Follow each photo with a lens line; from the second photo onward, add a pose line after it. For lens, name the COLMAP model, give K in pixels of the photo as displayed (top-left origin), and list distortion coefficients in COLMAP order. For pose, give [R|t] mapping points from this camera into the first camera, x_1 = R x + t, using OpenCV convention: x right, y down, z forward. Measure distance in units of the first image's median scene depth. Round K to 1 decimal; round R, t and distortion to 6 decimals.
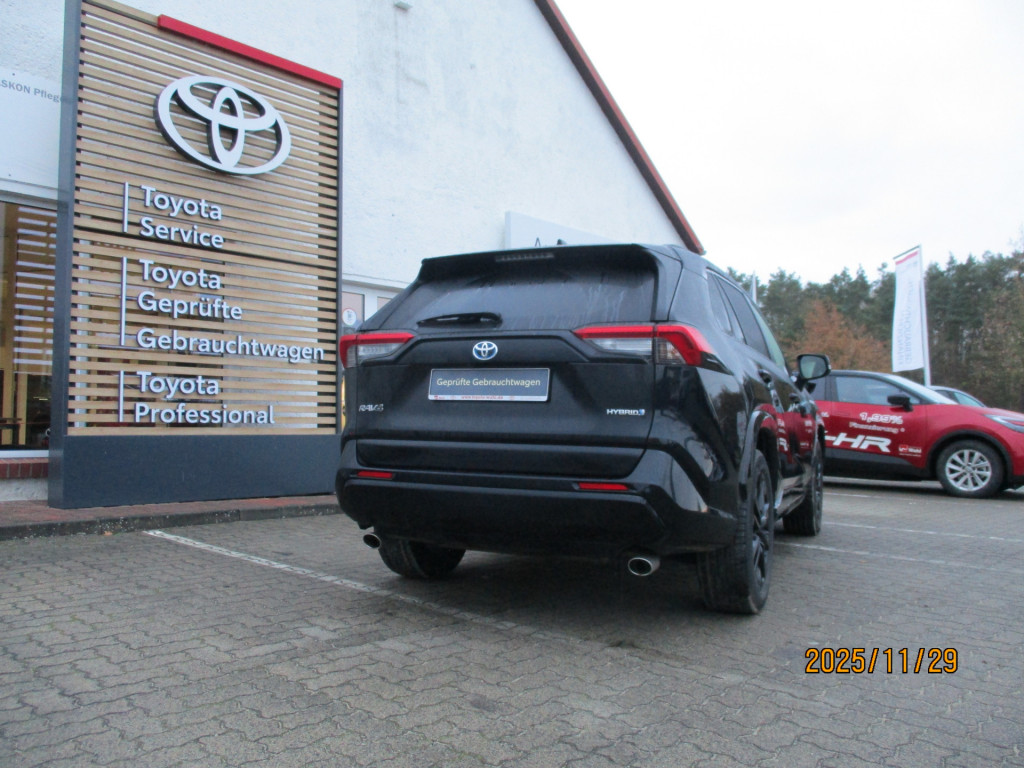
lens RADIAL K [[857.9, 0, 523.9], [0, 857.9, 384.5], [0, 0, 1]] dist [-0.010159, 0.003826]
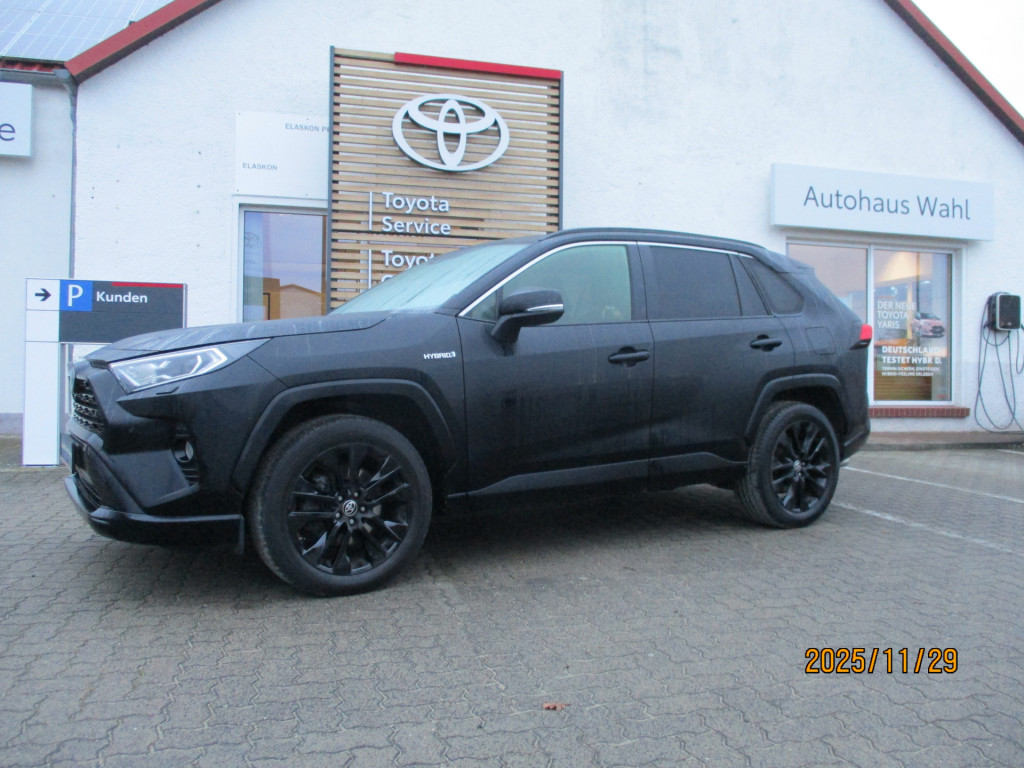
lens RADIAL K [[857.9, 0, 523.9], [0, 857.9, 384.5], [0, 0, 1]] dist [-0.010159, 0.003826]
pose [[0.847811, 0.006410, -0.530260, 0.382547], [0.020104, 0.998820, 0.044217, 0.001699], [0.529918, -0.048148, 0.846681, 0.015966]]
